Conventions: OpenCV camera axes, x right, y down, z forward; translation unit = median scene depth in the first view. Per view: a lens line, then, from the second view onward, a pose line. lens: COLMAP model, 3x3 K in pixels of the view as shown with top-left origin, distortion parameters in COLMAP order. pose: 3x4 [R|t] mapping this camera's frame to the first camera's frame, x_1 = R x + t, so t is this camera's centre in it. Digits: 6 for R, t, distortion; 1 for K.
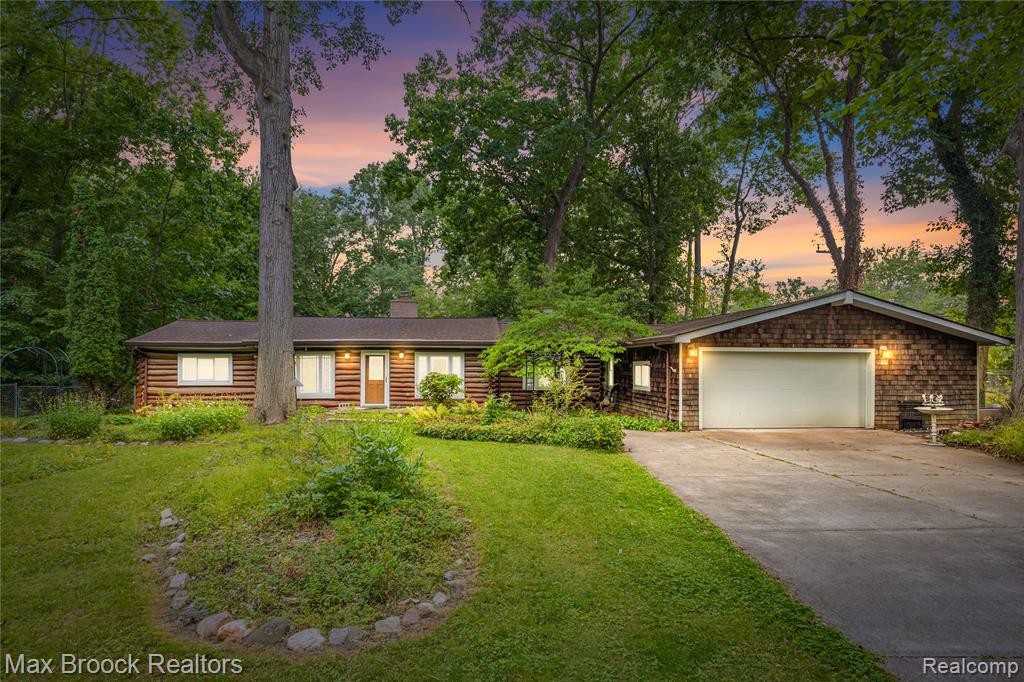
lens RADIAL K [[593.3, 0, 504.1], [0, 593.3, 357.6], [0, 0, 1]] dist [0.006493, 0.001000]
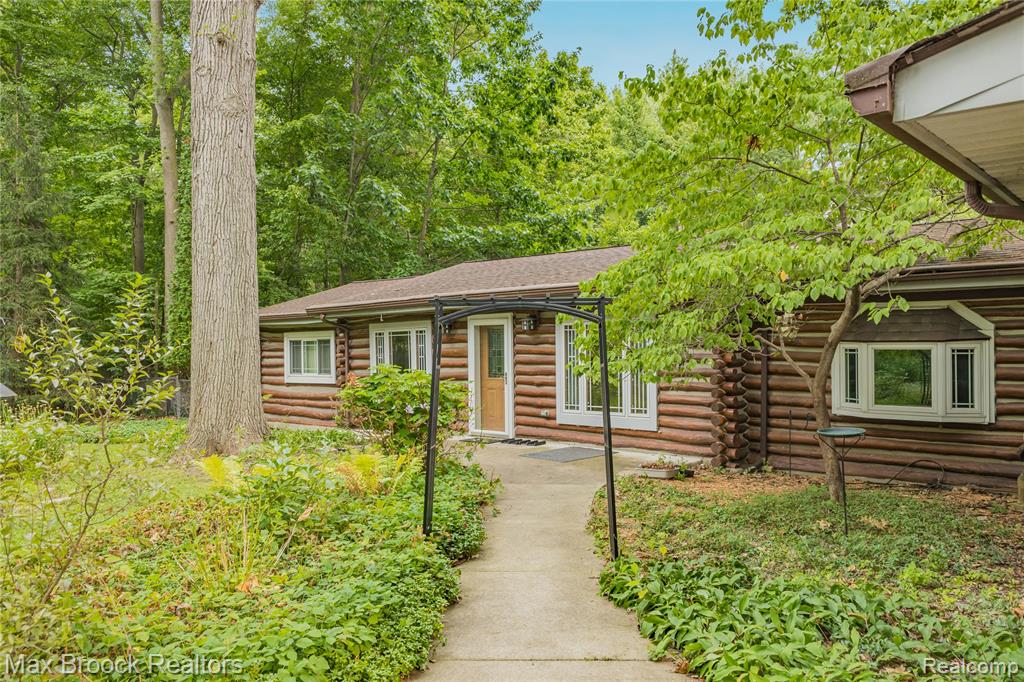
lens RADIAL K [[813.2, 0, 510.4], [0, 813.2, 344.5], [0, 0, 1]] dist [0.008185, 0.003700]
pose [[0.703535, -0.015595, -0.710490, 0.241933], [0.021597, 0.999767, -0.000559, 0.011520], [0.710333, -0.014951, 0.703707, 0.557631]]
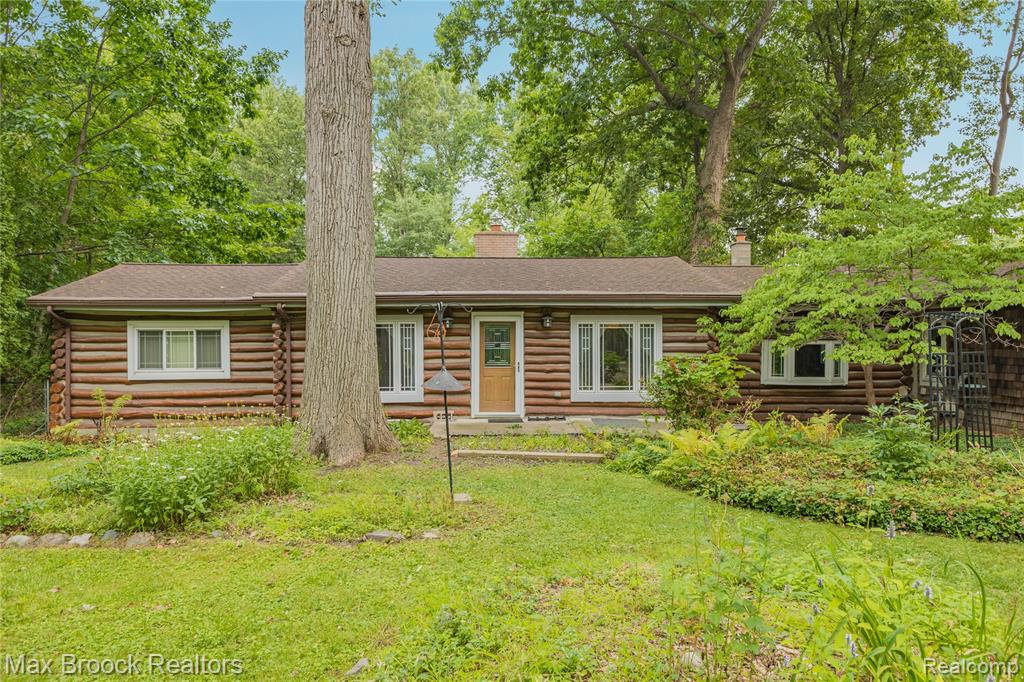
lens RADIAL K [[749.7, 0, 512.5], [0, 749.7, 340.1], [0, 0, 1]] dist [0.025032, -0.011542]
pose [[0.999979, -0.006349, 0.000861, -0.201802], [0.006339, 0.999926, 0.010414, 0.005819], [-0.000927, -0.010409, 0.999945, 0.318498]]
